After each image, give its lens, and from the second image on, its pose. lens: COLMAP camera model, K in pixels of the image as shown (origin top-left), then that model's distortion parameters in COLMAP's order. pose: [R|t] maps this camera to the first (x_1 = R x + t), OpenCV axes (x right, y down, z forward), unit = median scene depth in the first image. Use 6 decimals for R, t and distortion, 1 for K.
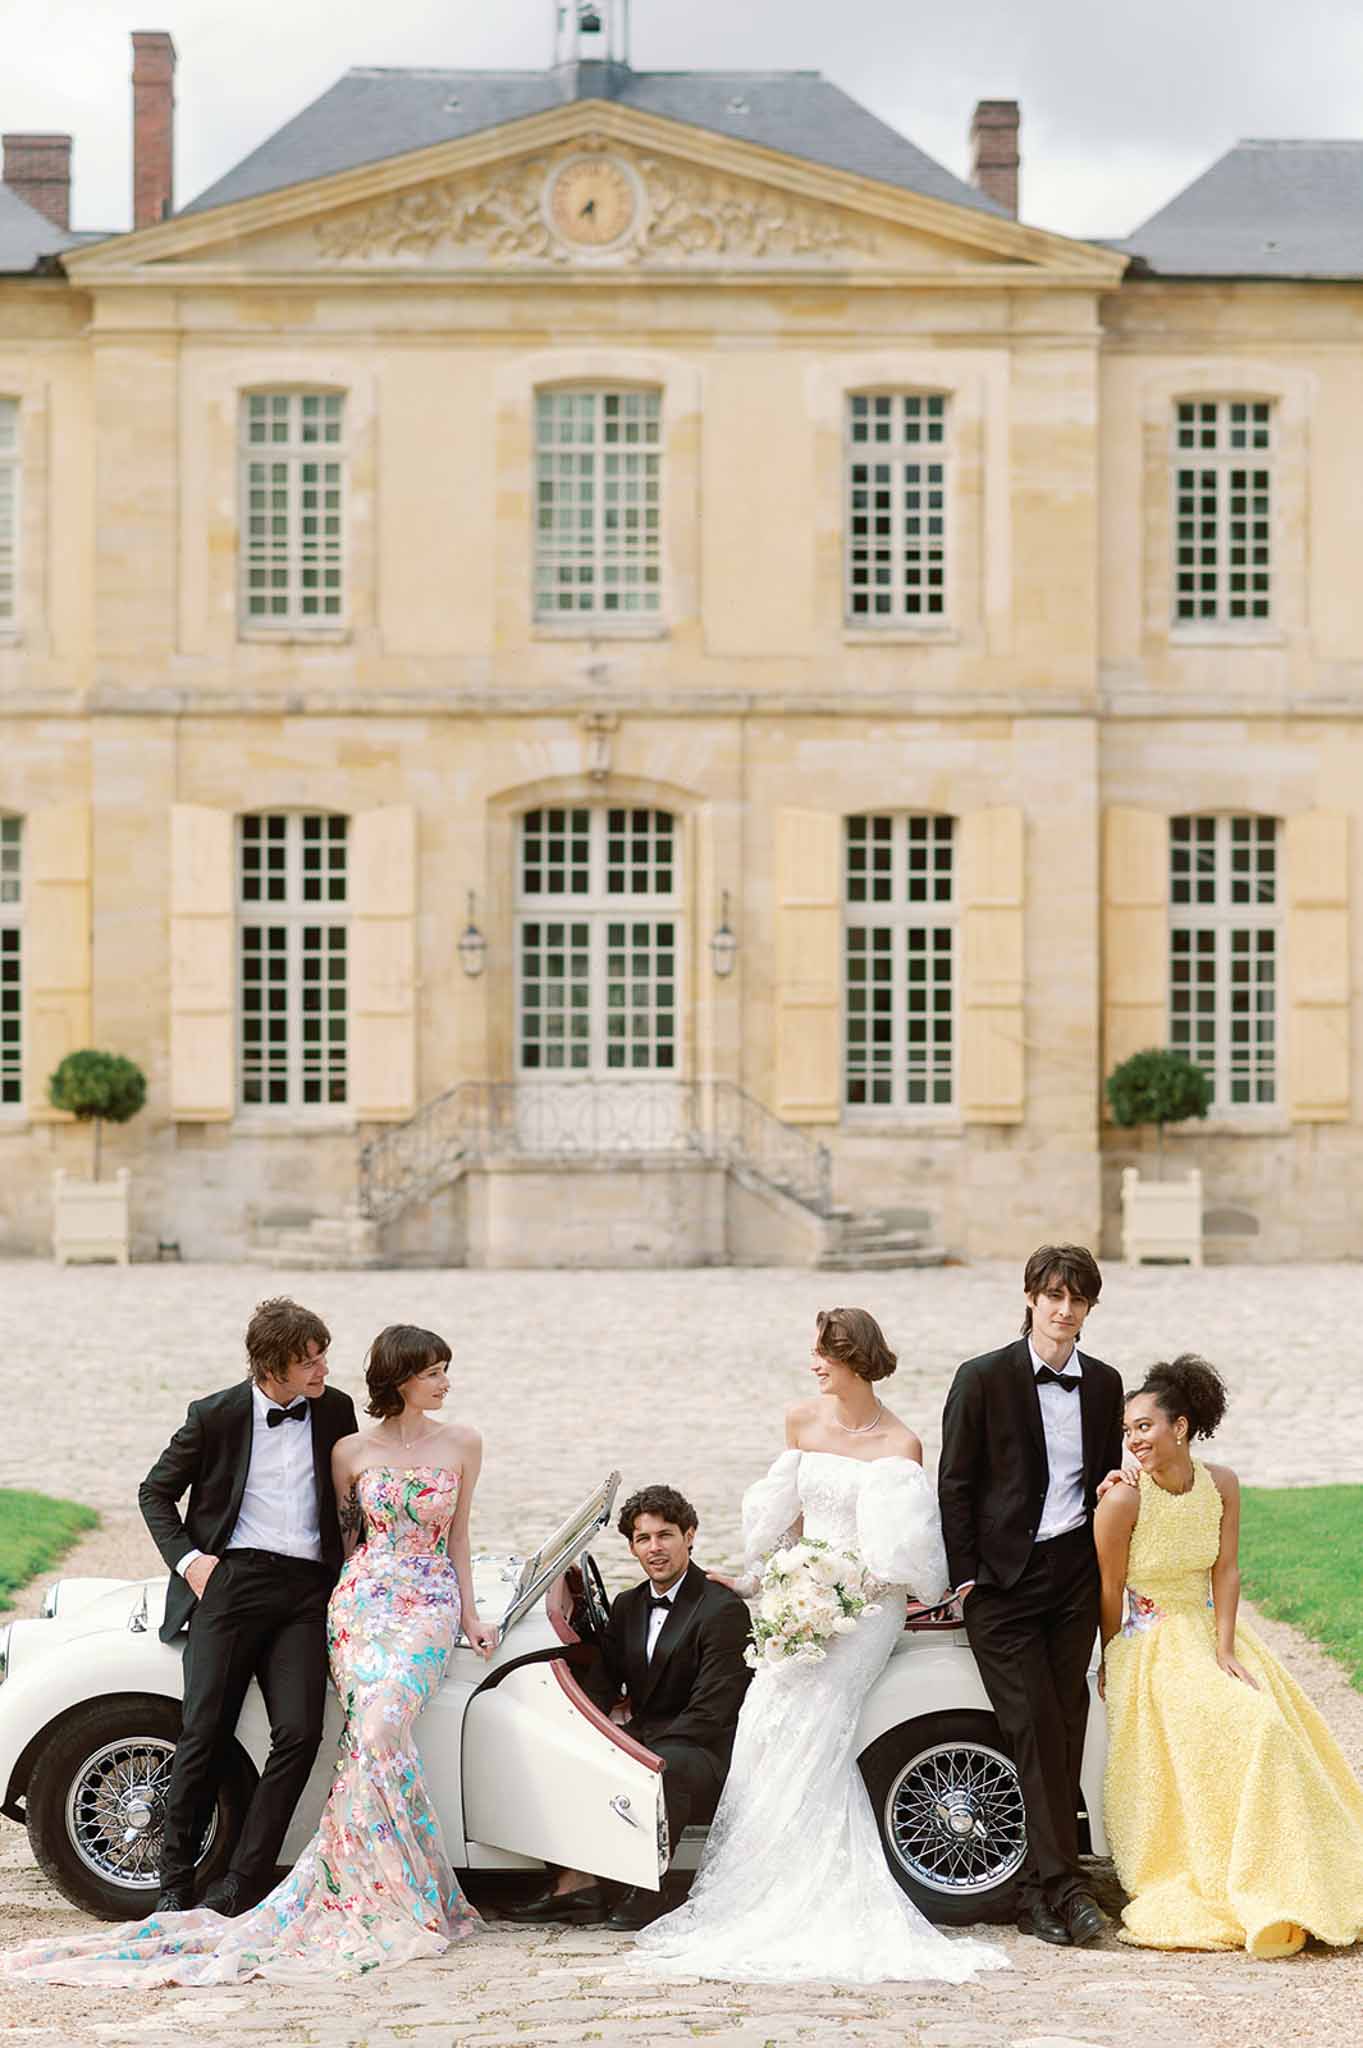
lens RADIAL K [[4721.1, 0, 681.5], [0, 4721.1, 1024.0], [0, 0, 1]] dist [0.014652, -0.290898]
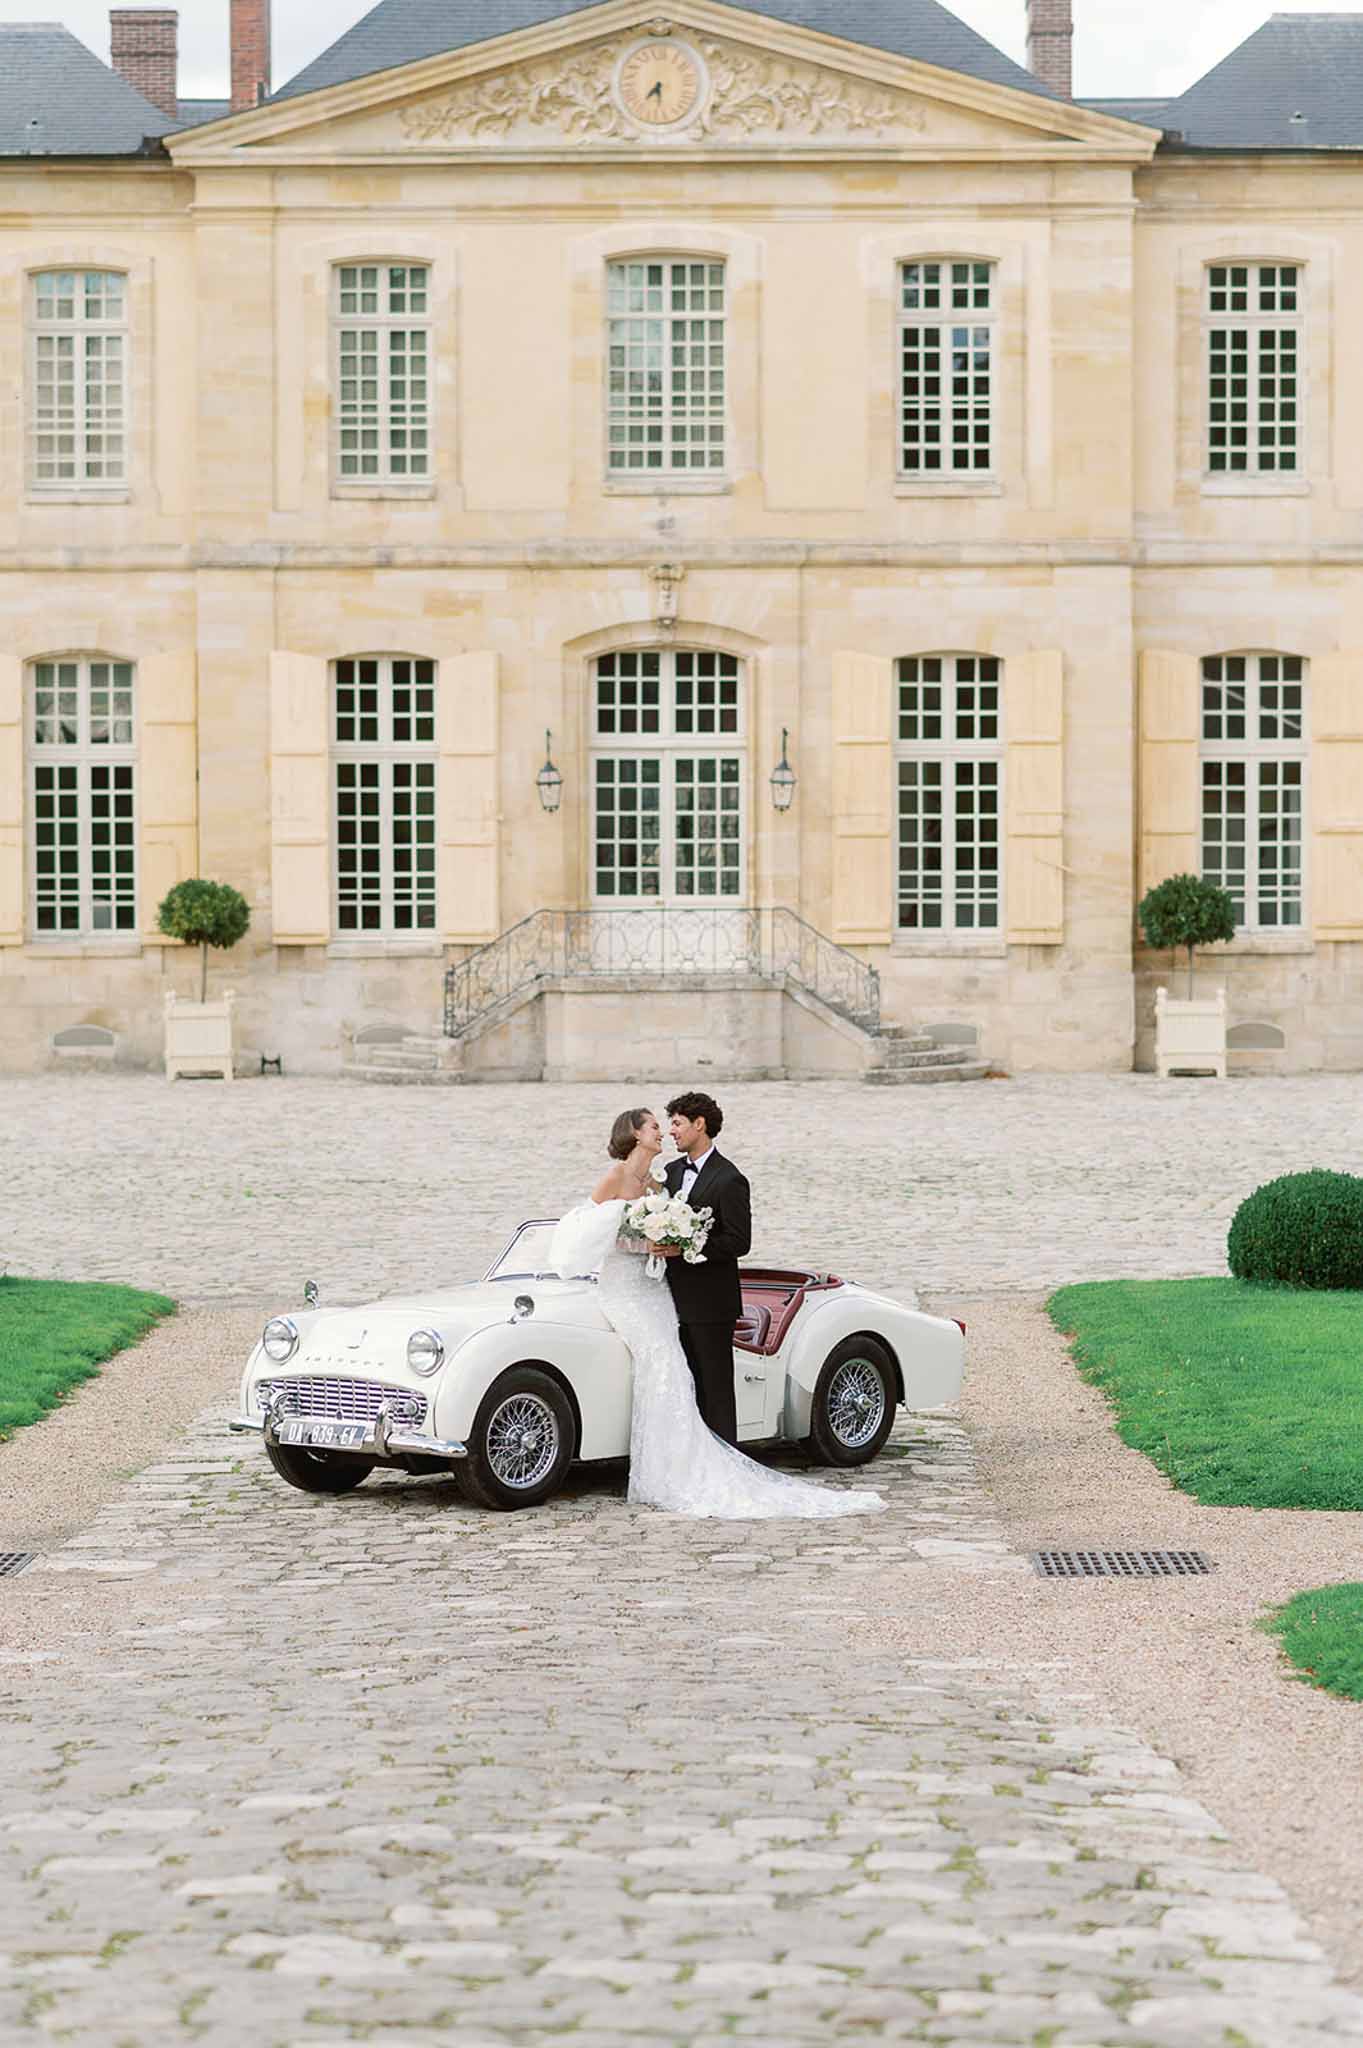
lens RADIAL K [[4721.1, 0, 681.5], [0, 4721.1, 1024.0], [0, 0, 1]] dist [0.014652, -0.290898]
pose [[0.999621, -0.002897, -0.027370, 0.014801], [0.004063, 0.999083, 0.042630, -0.007053], [0.027221, -0.042725, 0.998716, -0.076002]]
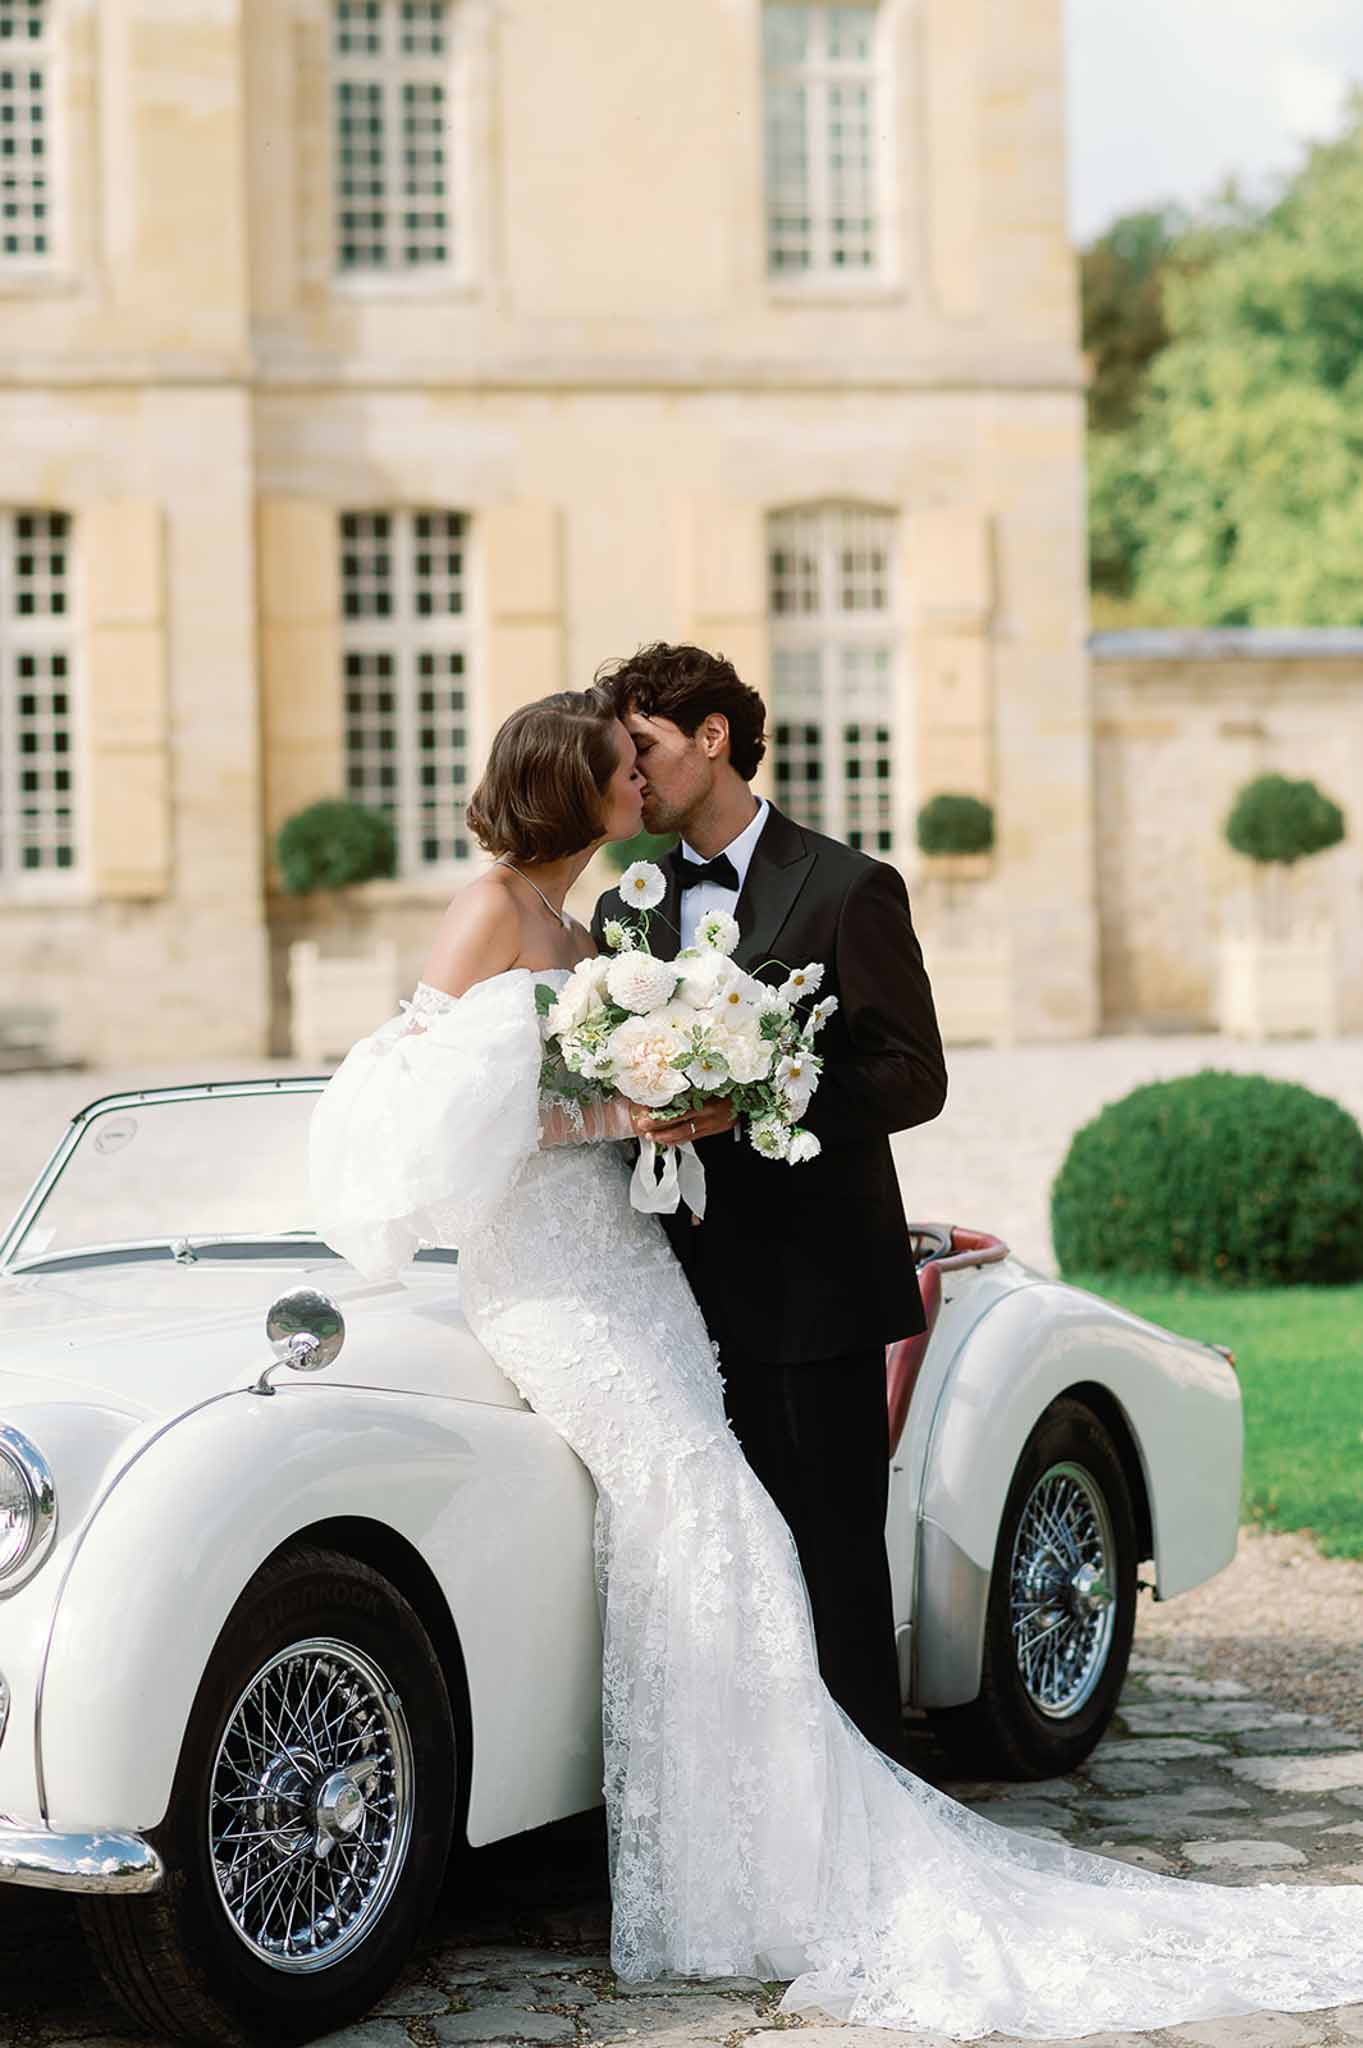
lens RADIAL K [[4983.2, 0, 681.5], [0, 4983.2, 1024.0], [0, 0, 1]] dist [-0.010202, -0.451757]
pose [[0.977778, -0.027141, 0.207880, -0.018501], [0.020906, 0.999265, 0.032133, 0.017719], [-0.208599, -0.027073, 0.977626, 0.155315]]
